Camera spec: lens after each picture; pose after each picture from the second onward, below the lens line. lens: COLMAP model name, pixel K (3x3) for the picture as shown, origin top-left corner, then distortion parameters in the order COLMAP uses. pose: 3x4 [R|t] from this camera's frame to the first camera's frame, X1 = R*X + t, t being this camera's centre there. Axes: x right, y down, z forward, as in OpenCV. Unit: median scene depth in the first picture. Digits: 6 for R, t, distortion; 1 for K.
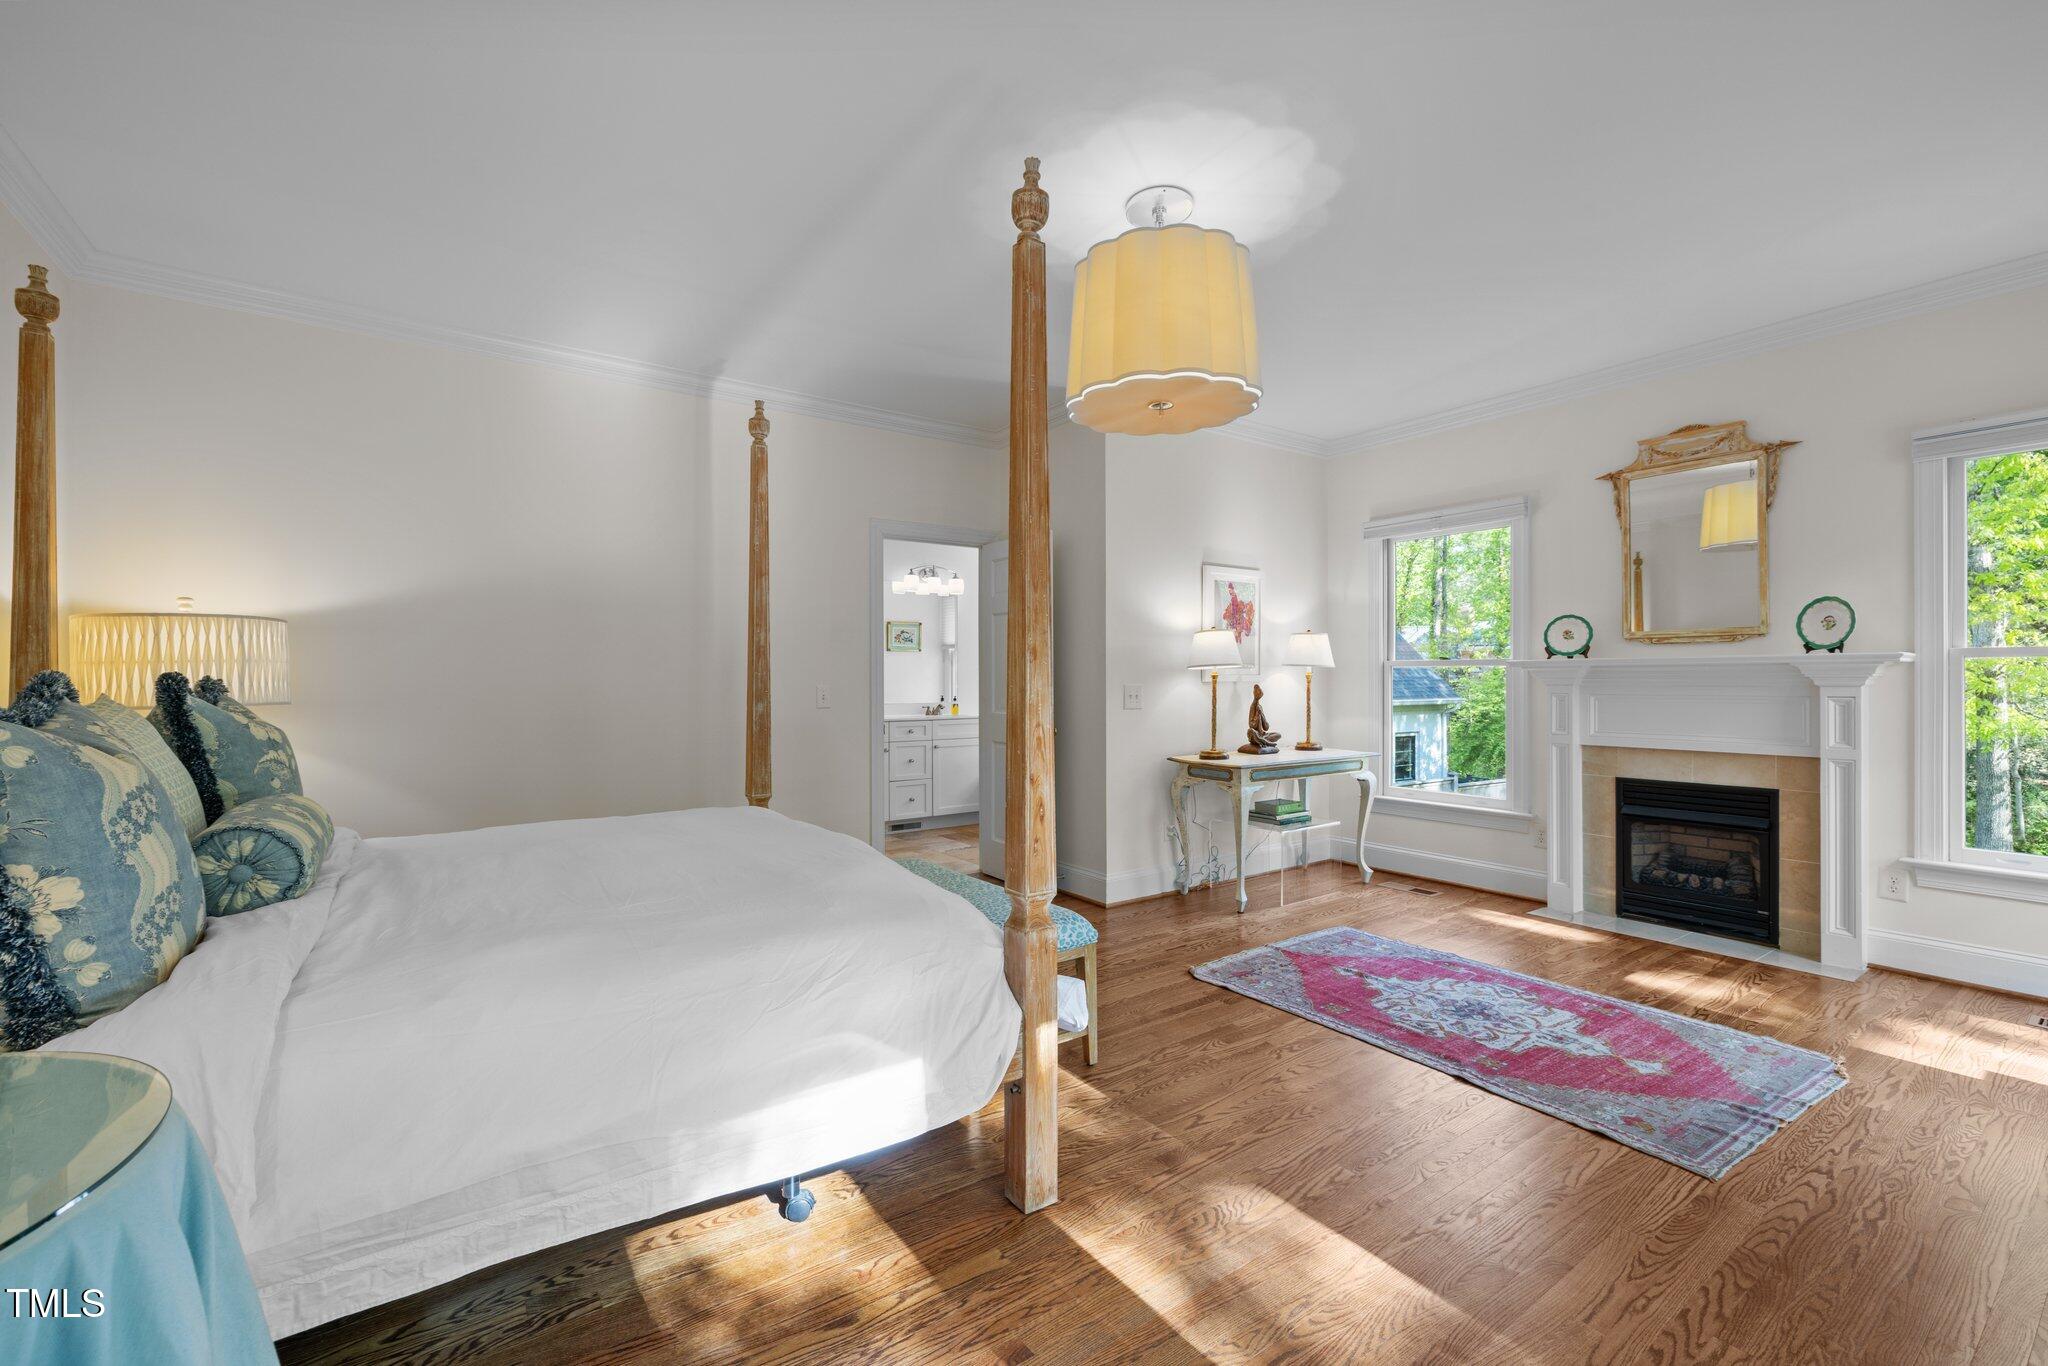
lens RADIAL K [[858.0, 0, 1030.0], [0, 858.0, 680.5], [0, 0, 1]] dist [-0.000299, -0.000090]
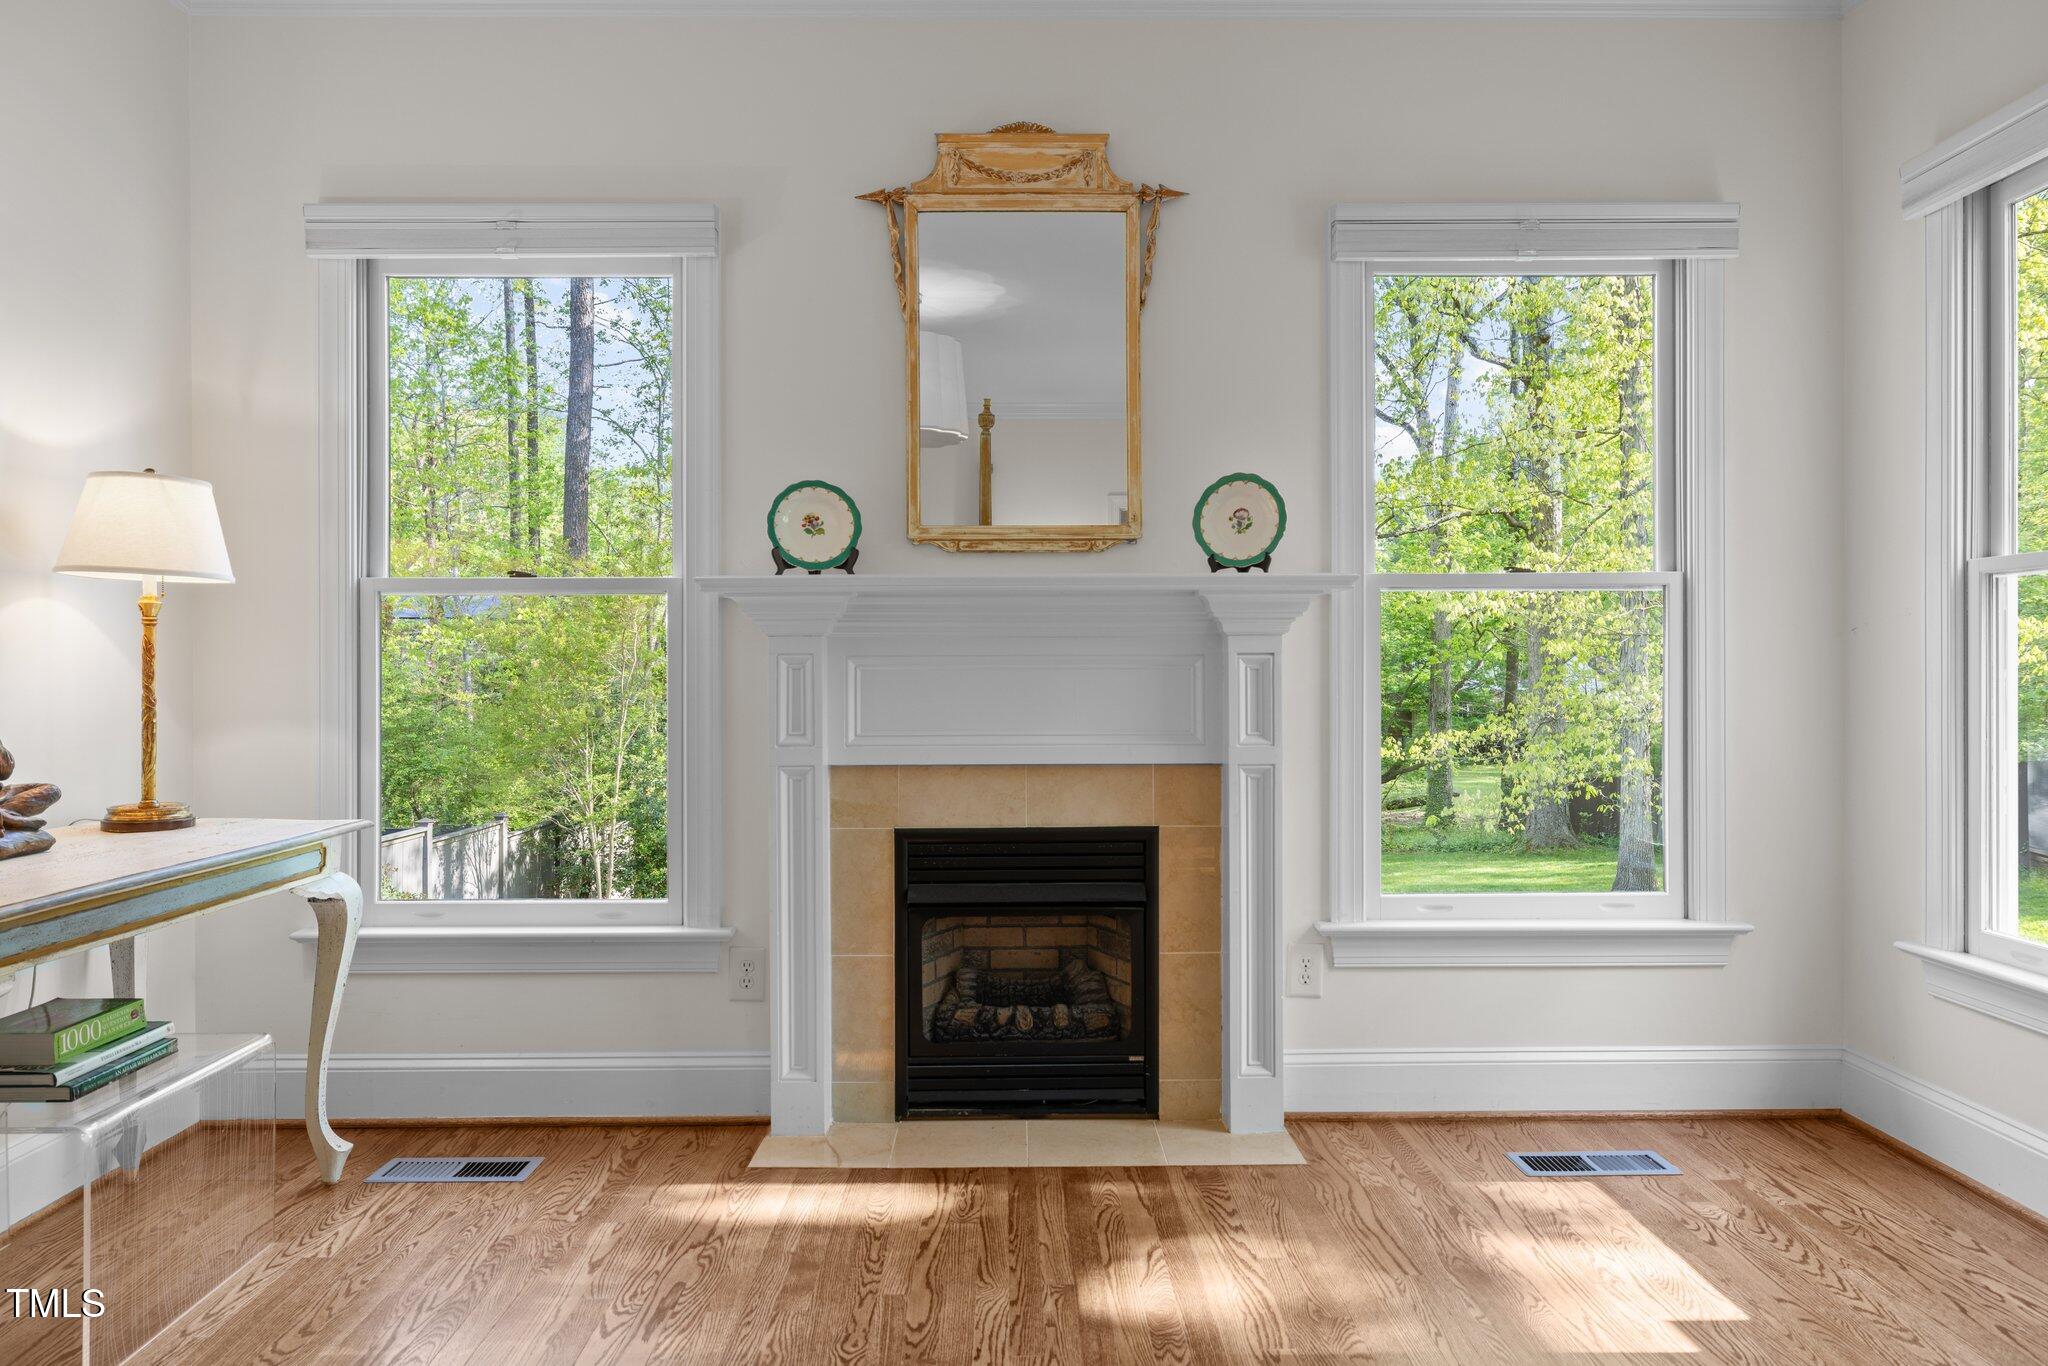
lens RADIAL K [[1326.2, 0, 1017.3], [0, 1326.2, 676.8], [0, 0, 1]] dist [0.003195, -0.001030]
pose [[0.574141, -0.001612, 0.818755, 0.131383], [0.002591, 0.999997, 0.000151, 0.031349], [-0.818753, 0.002034, 0.574143, 0.581253]]
